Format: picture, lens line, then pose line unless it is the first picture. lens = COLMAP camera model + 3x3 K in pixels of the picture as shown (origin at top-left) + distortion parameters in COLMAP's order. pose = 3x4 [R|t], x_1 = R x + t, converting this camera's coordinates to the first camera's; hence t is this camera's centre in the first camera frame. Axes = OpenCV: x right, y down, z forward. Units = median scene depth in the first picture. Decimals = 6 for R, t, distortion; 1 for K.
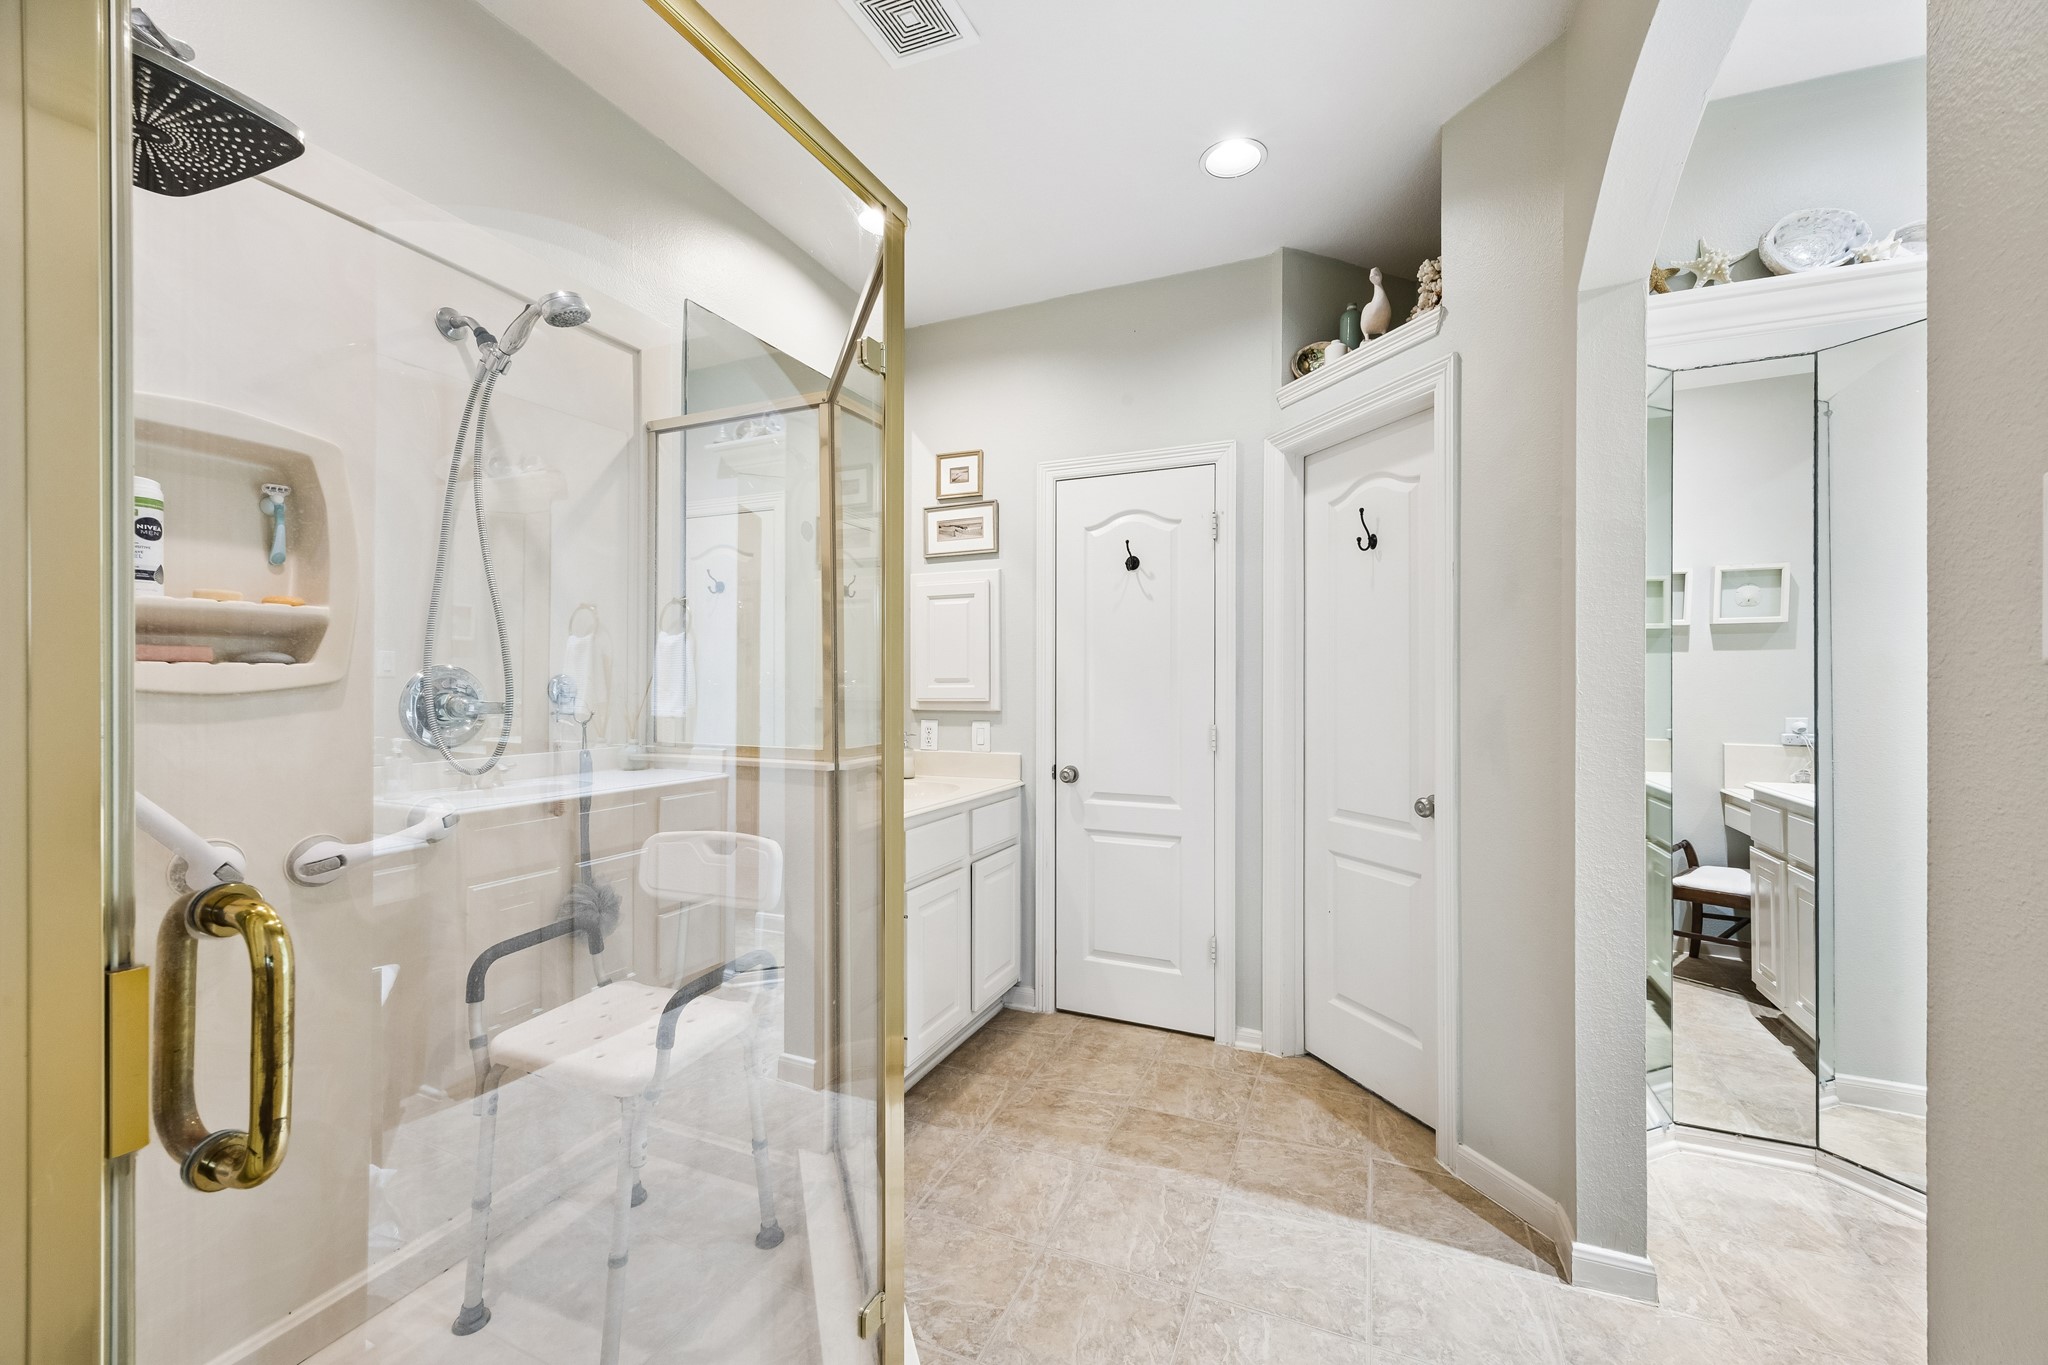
lens RADIAL K [[788.4, 0, 1027.5], [0, 788.4, 682.4], [0, 0, 1]] dist [-0.002241, 0.000017]
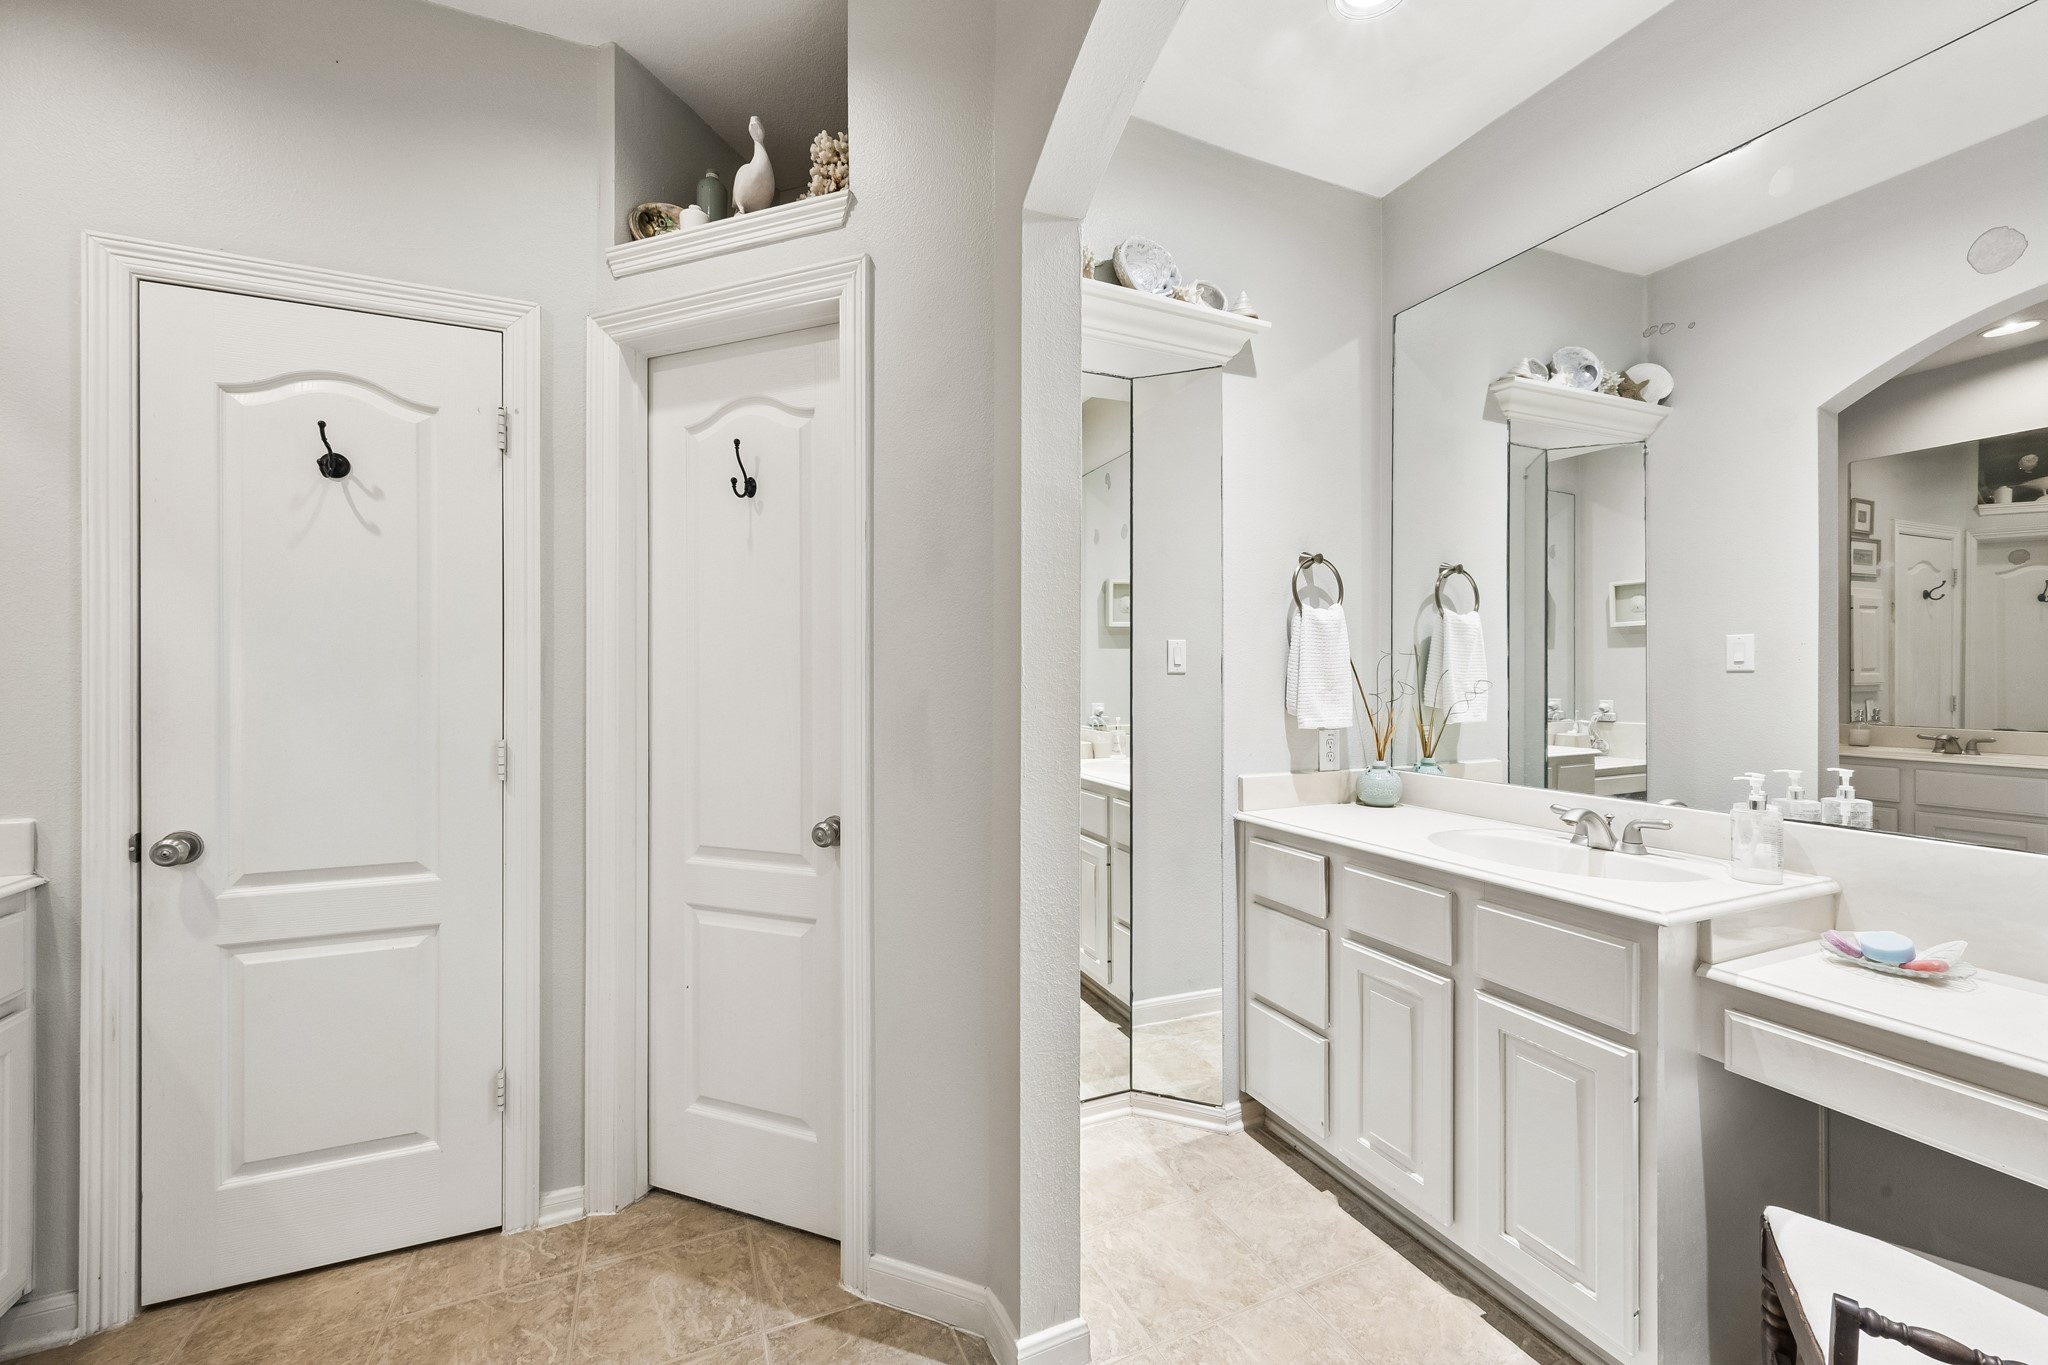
lens RADIAL K [[811.5, 0, 1025.7], [0, 811.5, 678.9], [0, 0, 1]] dist [0.011767, -0.002651]
pose [[0.674347, -0.002874, 0.738409, 0.038003], [-0.001054, 0.999988, 0.004854, 0.000558], [-0.738414, -0.004052, 0.674336, 0.263621]]
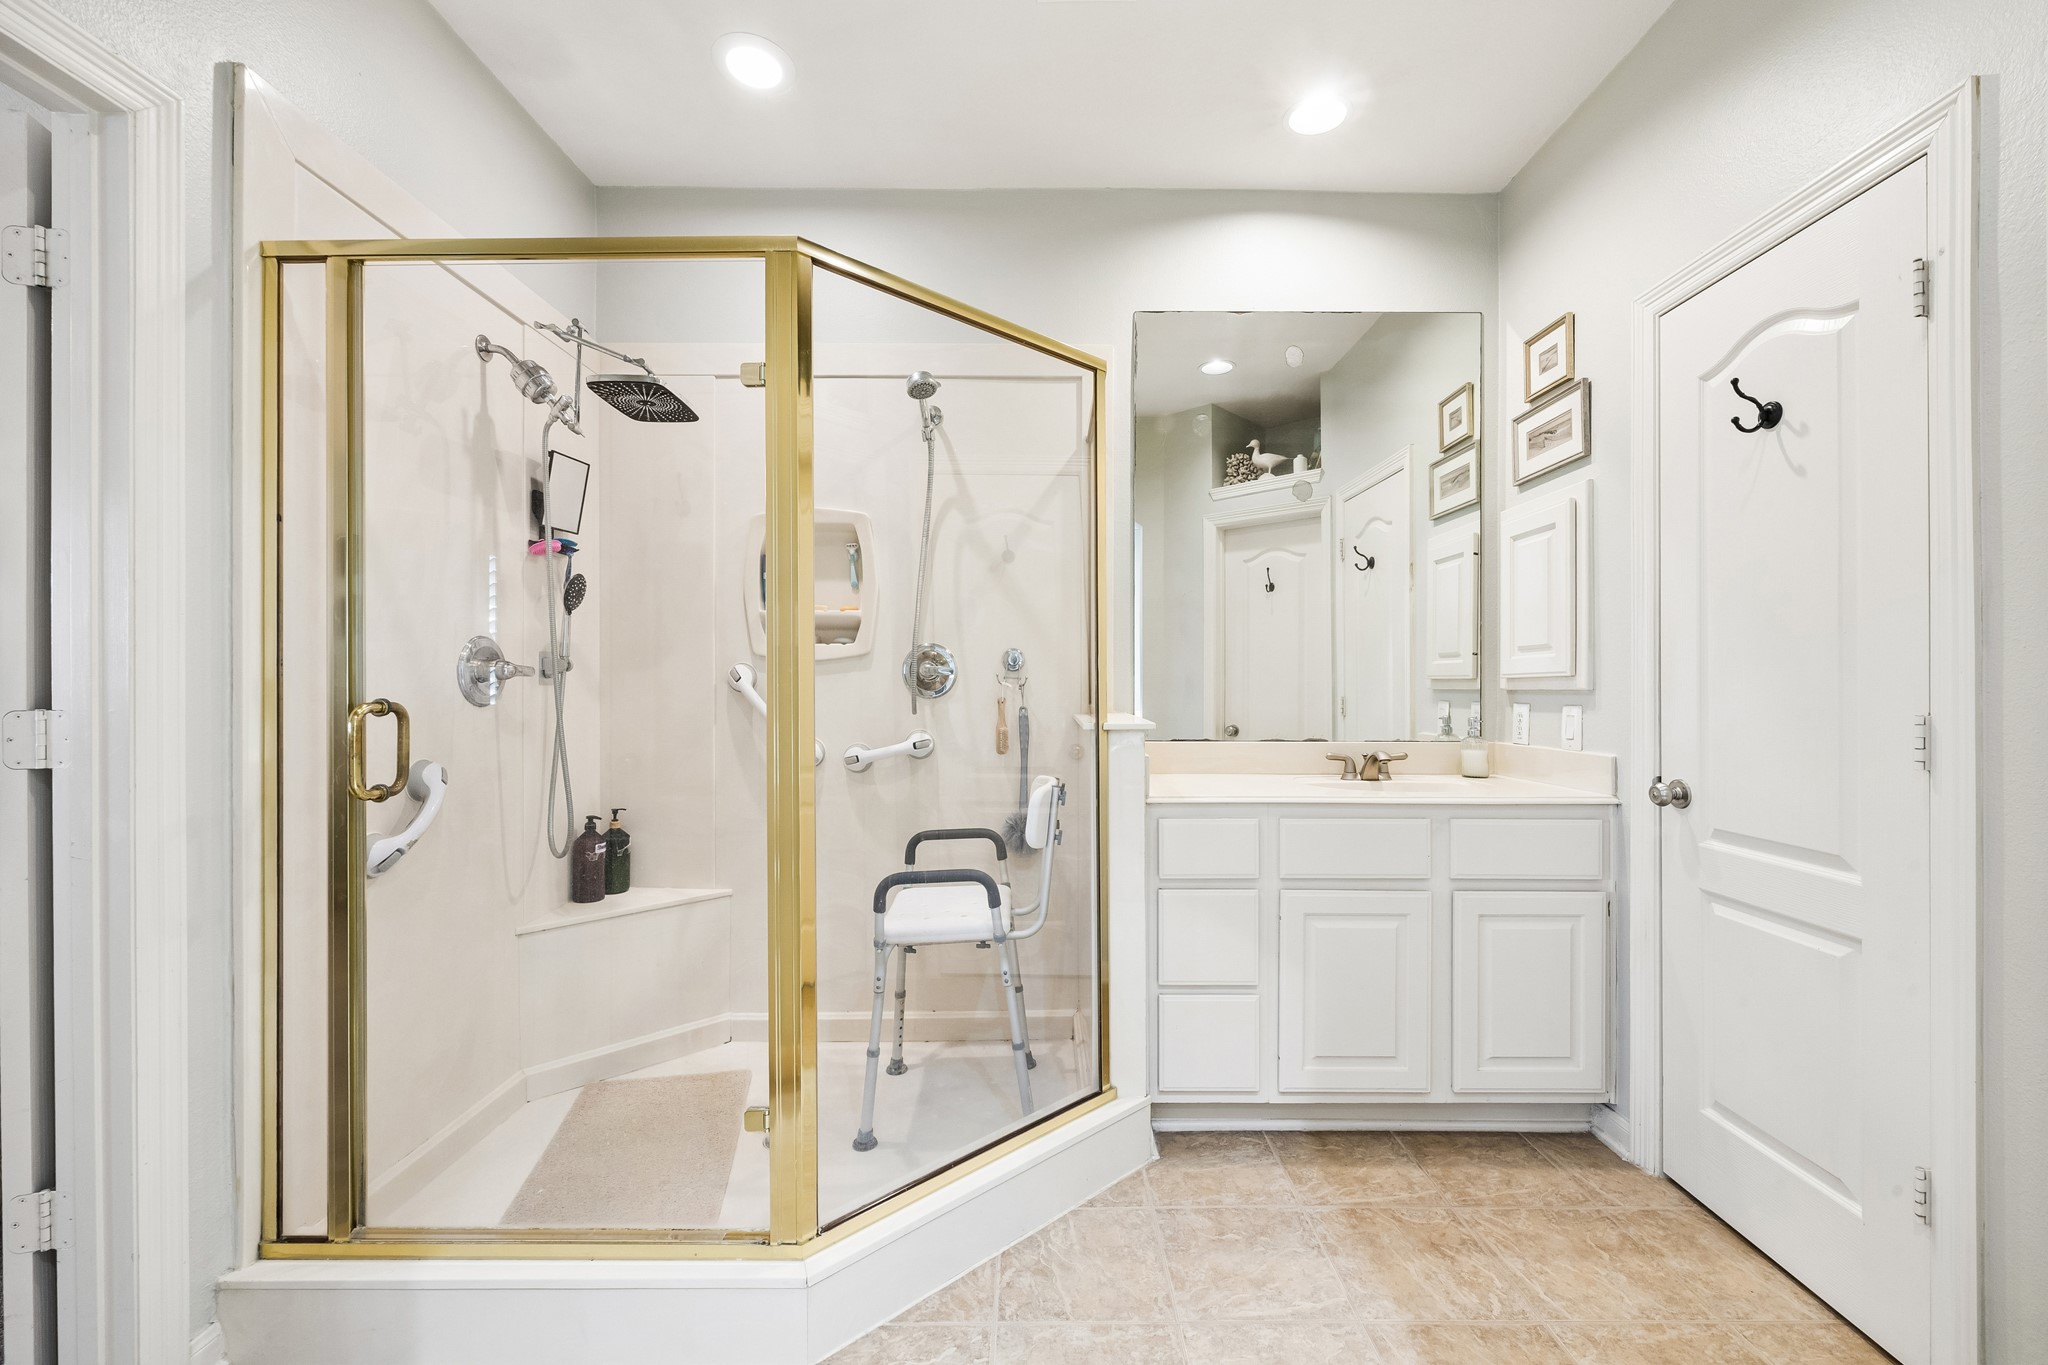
lens RADIAL K [[799.7, 0, 1024.0], [0, 799.7, 682.5], [0, 0, 1]] dist [-0.002673, -0.000007]
pose [[0.414722, -0.001577, -0.909947, 0.490069], [0.001647, 0.999998, -0.000982, 0.037814], [0.909947, -0.001092, 0.414724, 0.354370]]
